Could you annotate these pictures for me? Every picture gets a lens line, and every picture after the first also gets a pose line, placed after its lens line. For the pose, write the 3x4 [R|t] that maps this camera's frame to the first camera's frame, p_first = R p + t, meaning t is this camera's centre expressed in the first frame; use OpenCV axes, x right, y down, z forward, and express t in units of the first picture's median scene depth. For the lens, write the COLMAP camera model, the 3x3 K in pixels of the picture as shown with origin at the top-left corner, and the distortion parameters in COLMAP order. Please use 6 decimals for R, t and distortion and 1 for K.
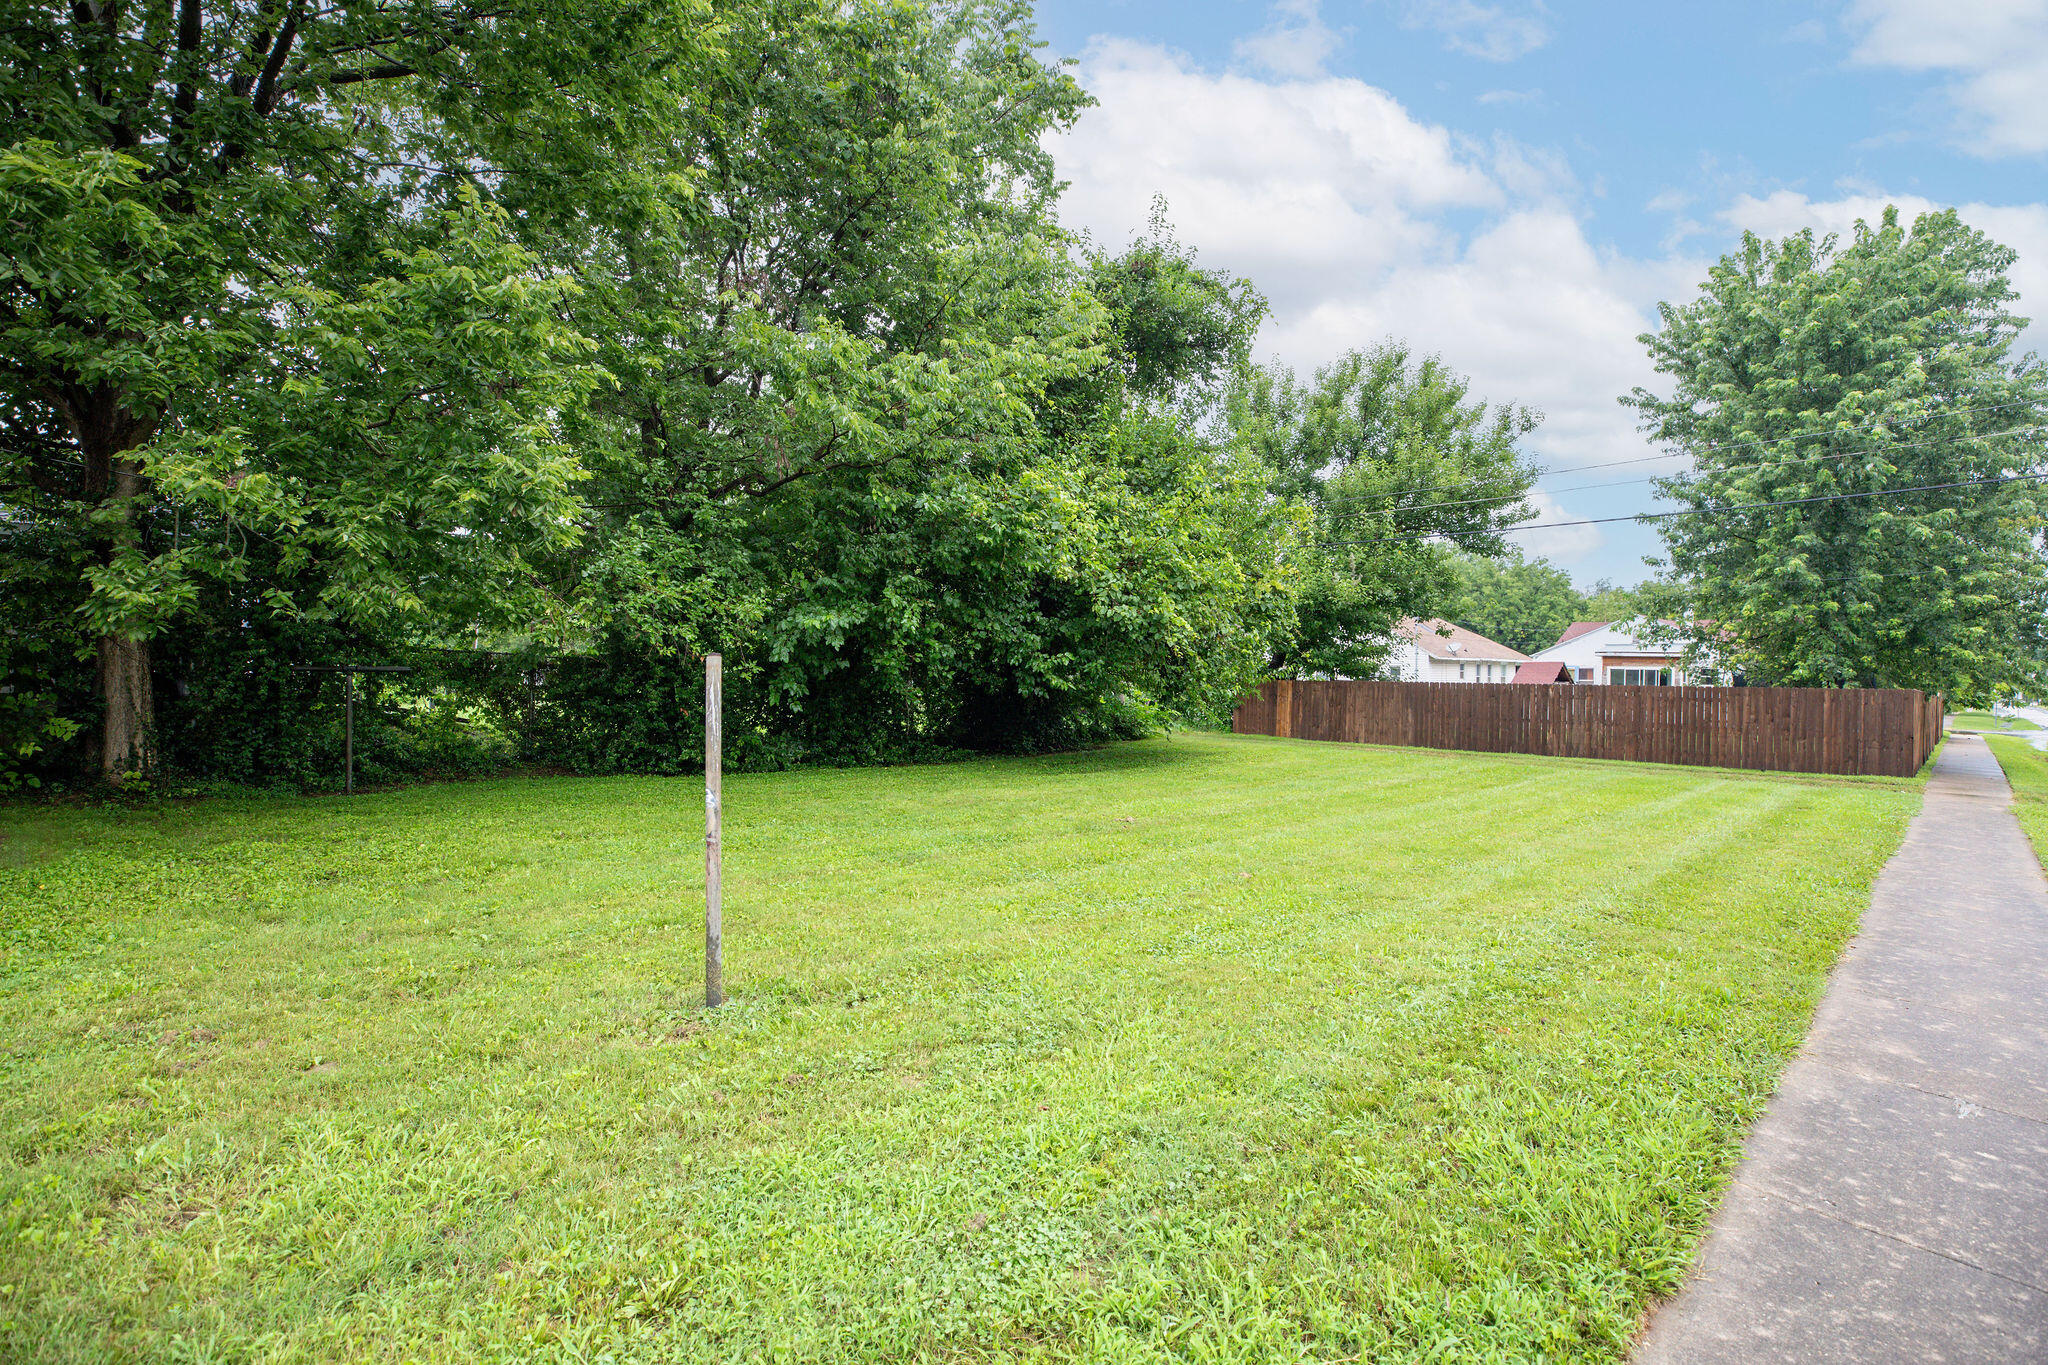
lens RADIAL K [[940.4, 0, 1024.0], [0, 940.4, 682.5], [0, 0, 1]] dist [-0.015937, 0.000384]
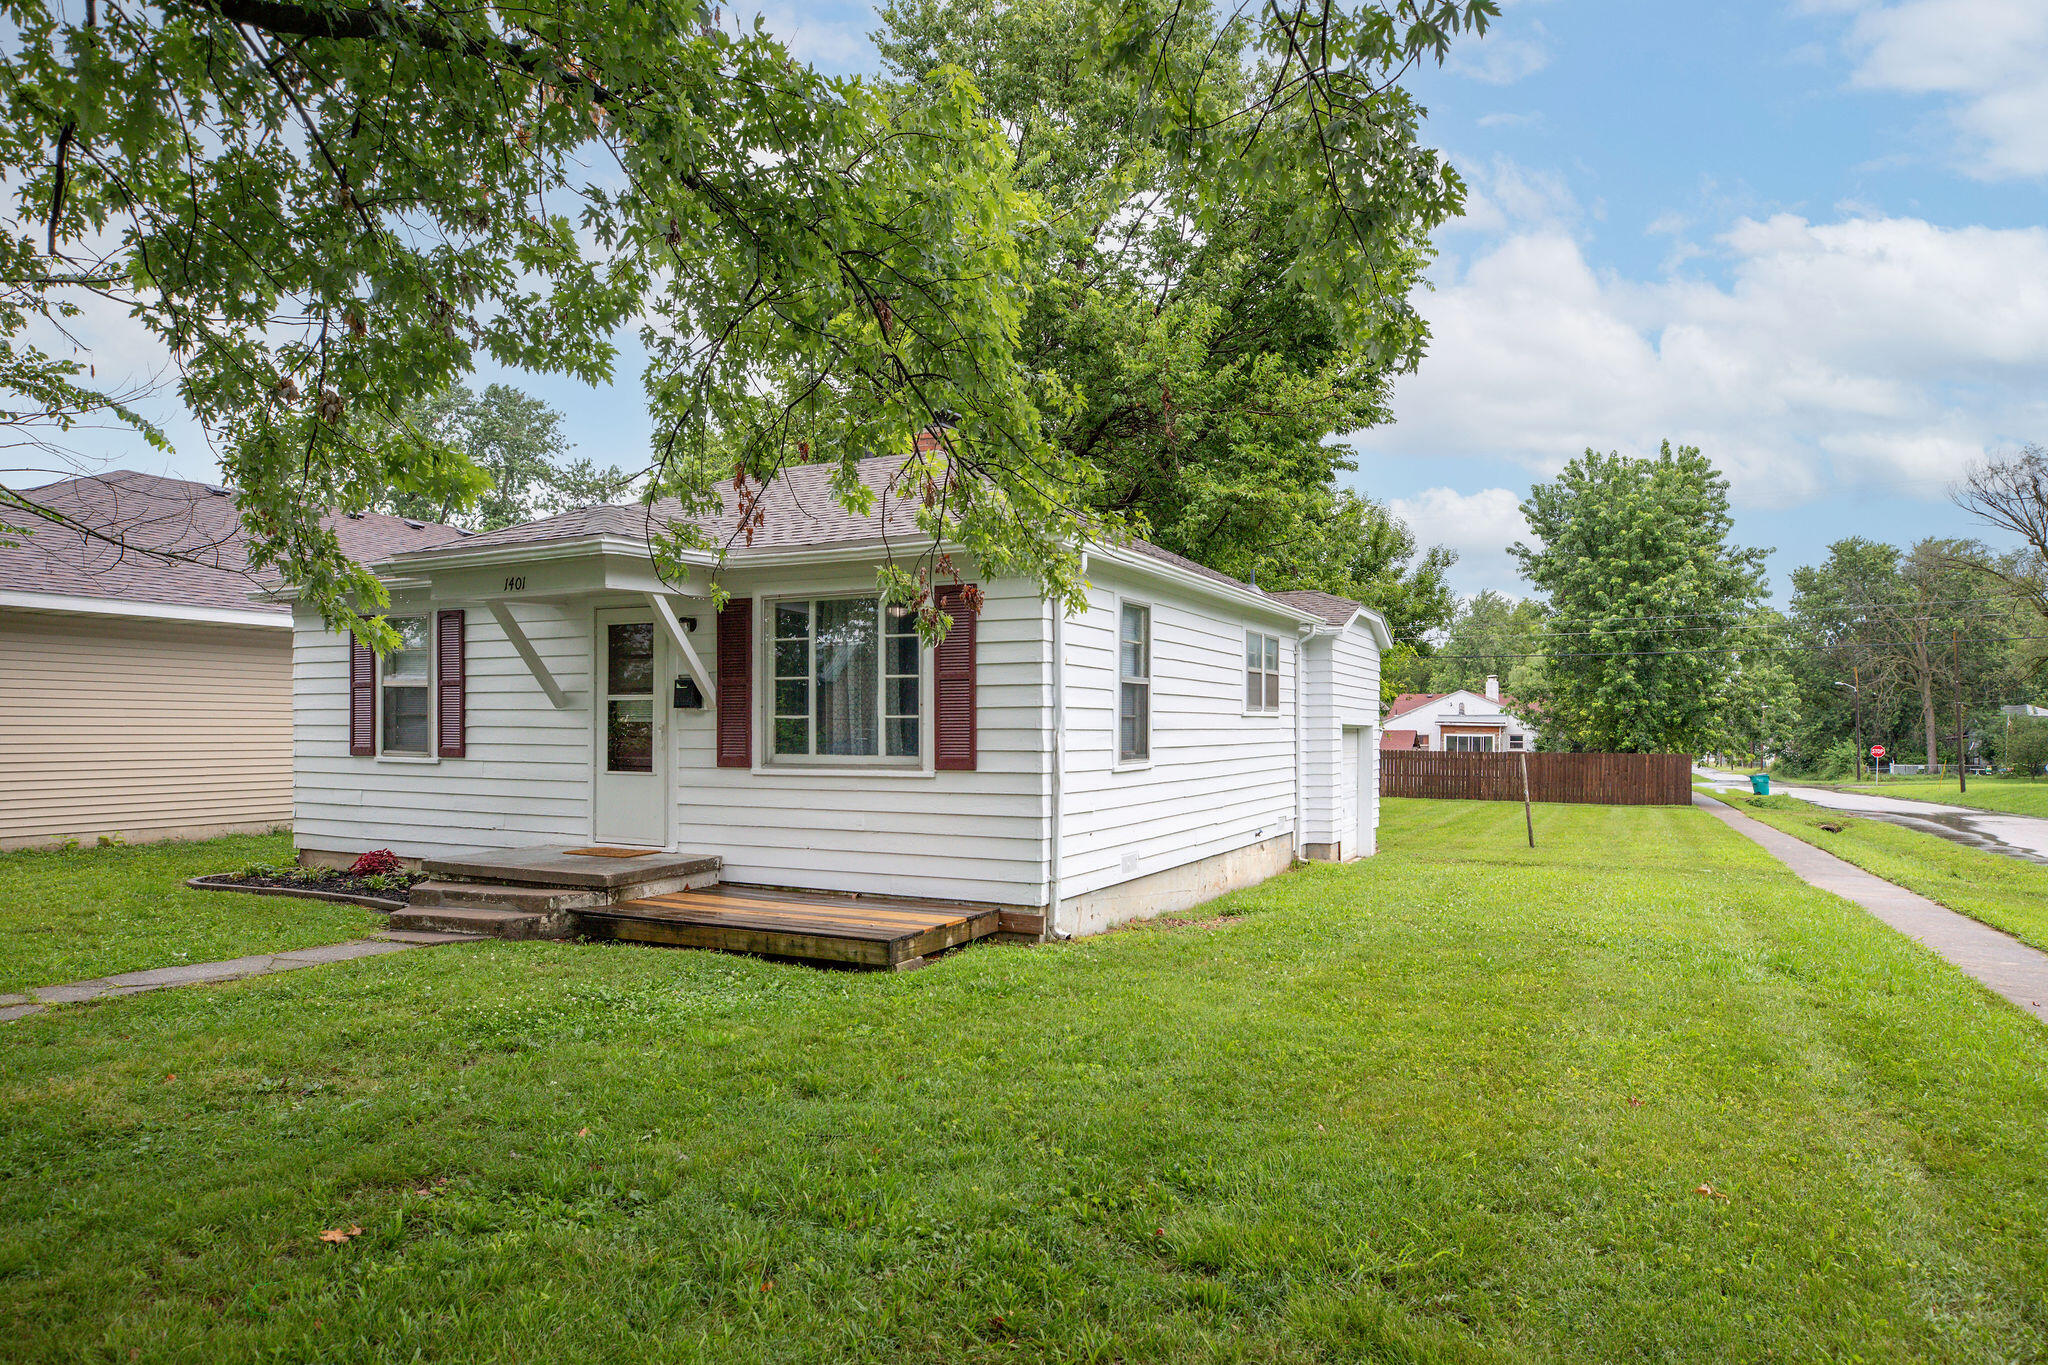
lens RADIAL K [[1234.3, 0, 1030.4], [0, 1234.3, 735.4], [0, 0, 1]] dist [0.000187, 0.000018]
pose [[0.940347, -0.002687, 0.340206, -0.843186], [0.004742, 0.999975, -0.005209, -0.018798], [-0.340183, 0.006512, 0.940337, -0.637044]]
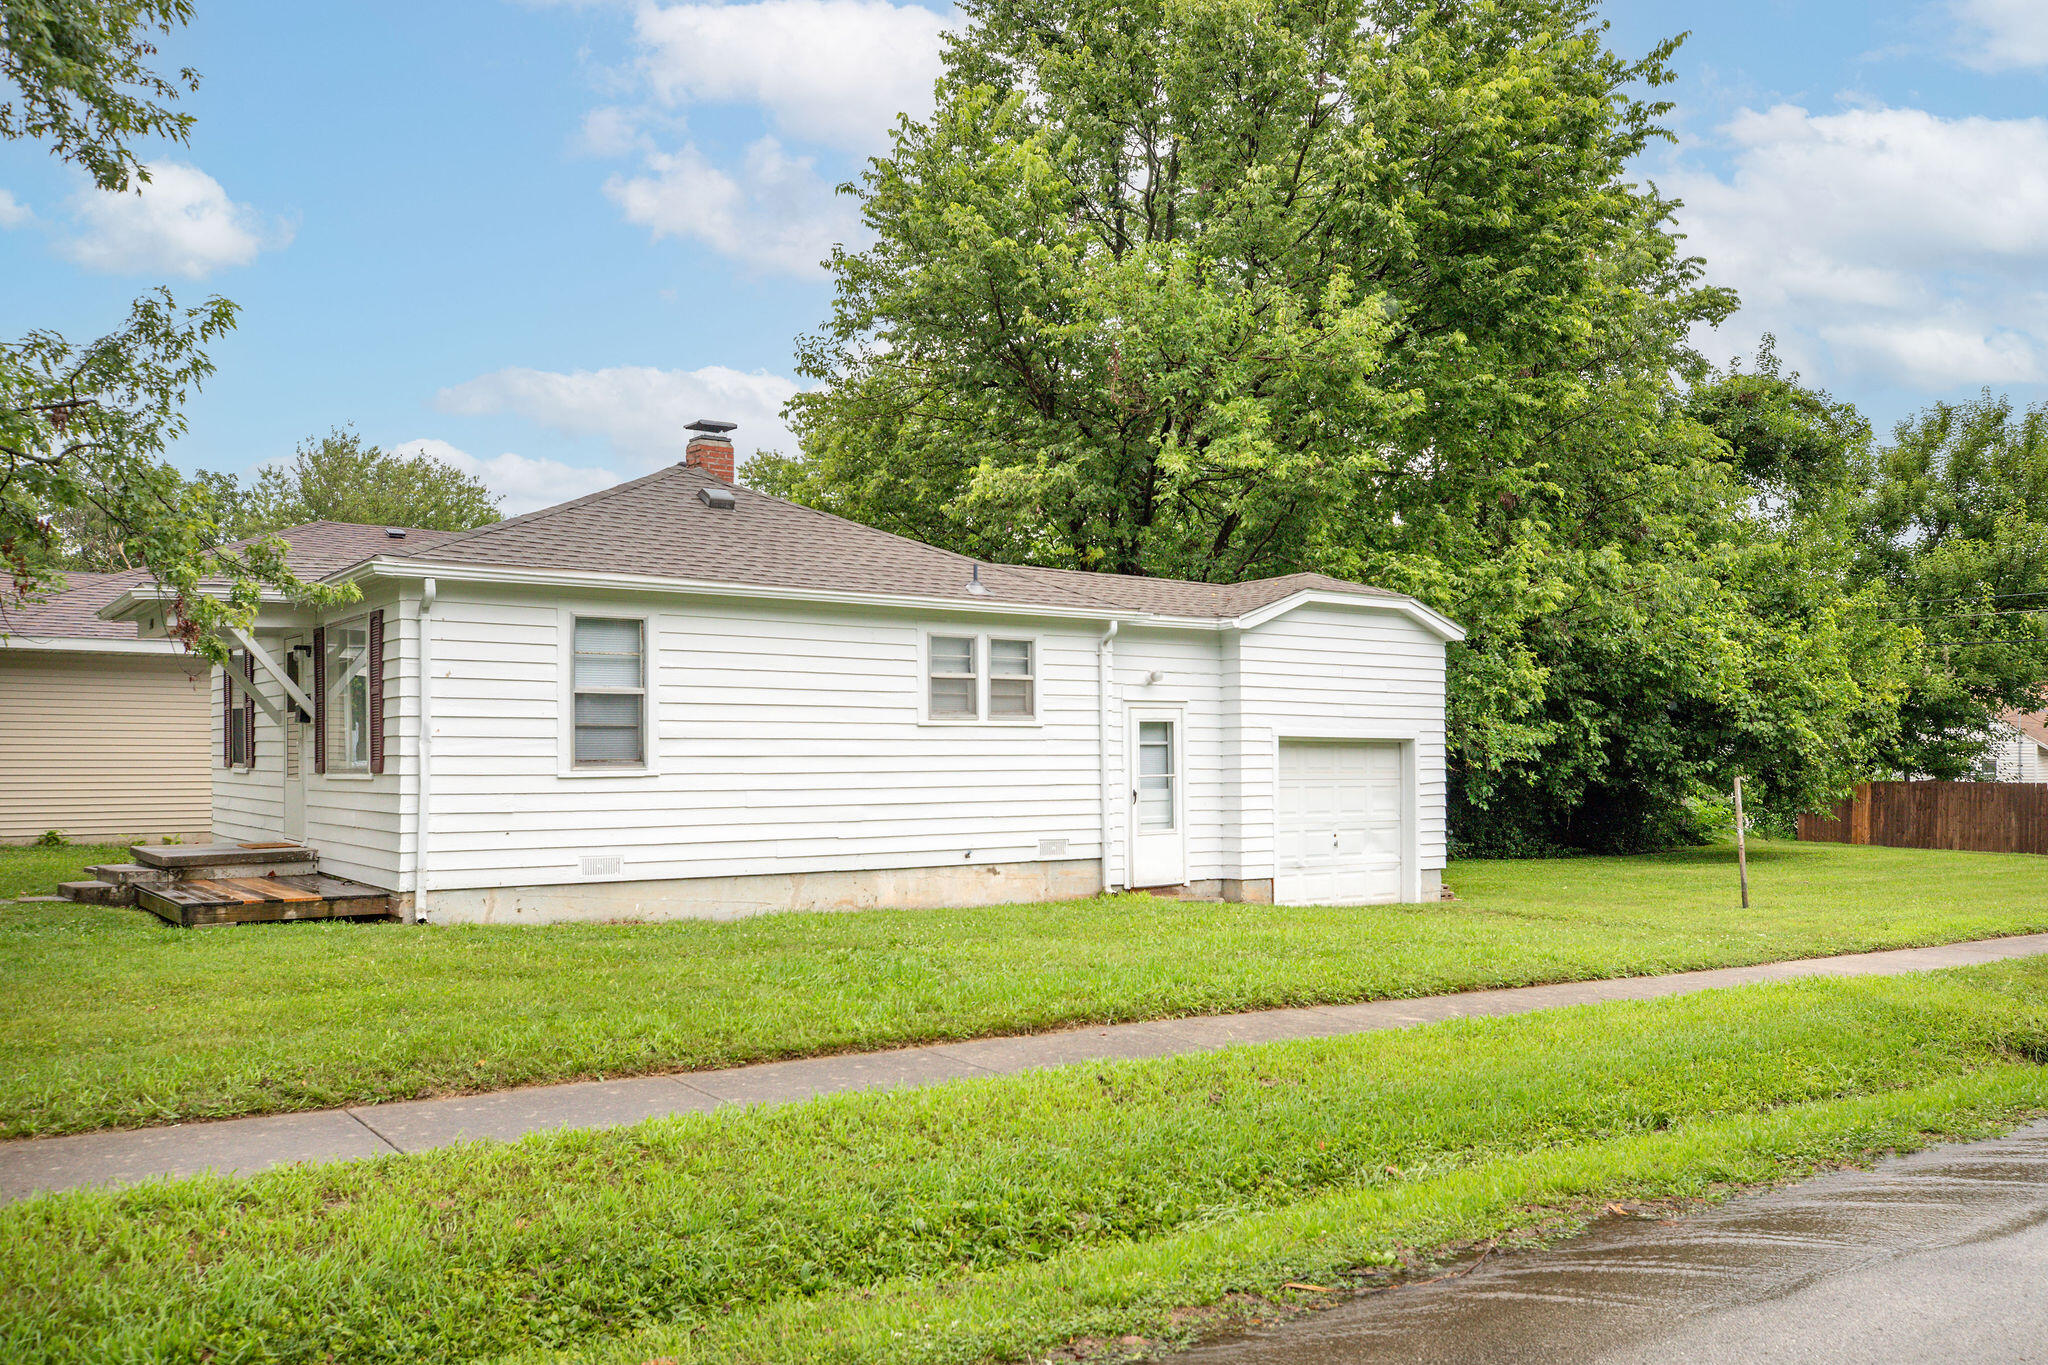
lens RADIAL K [[1647.9, 0, 1084.4], [0, 1647.9, 773.4], [0, 0, 1]] dist [0.002873, 0.006629]
pose [[0.992950, -0.003006, -0.118494, -0.356268], [0.002461, 0.999986, -0.004744, -0.005261], [0.118507, 0.004419, 0.992943, -0.847100]]
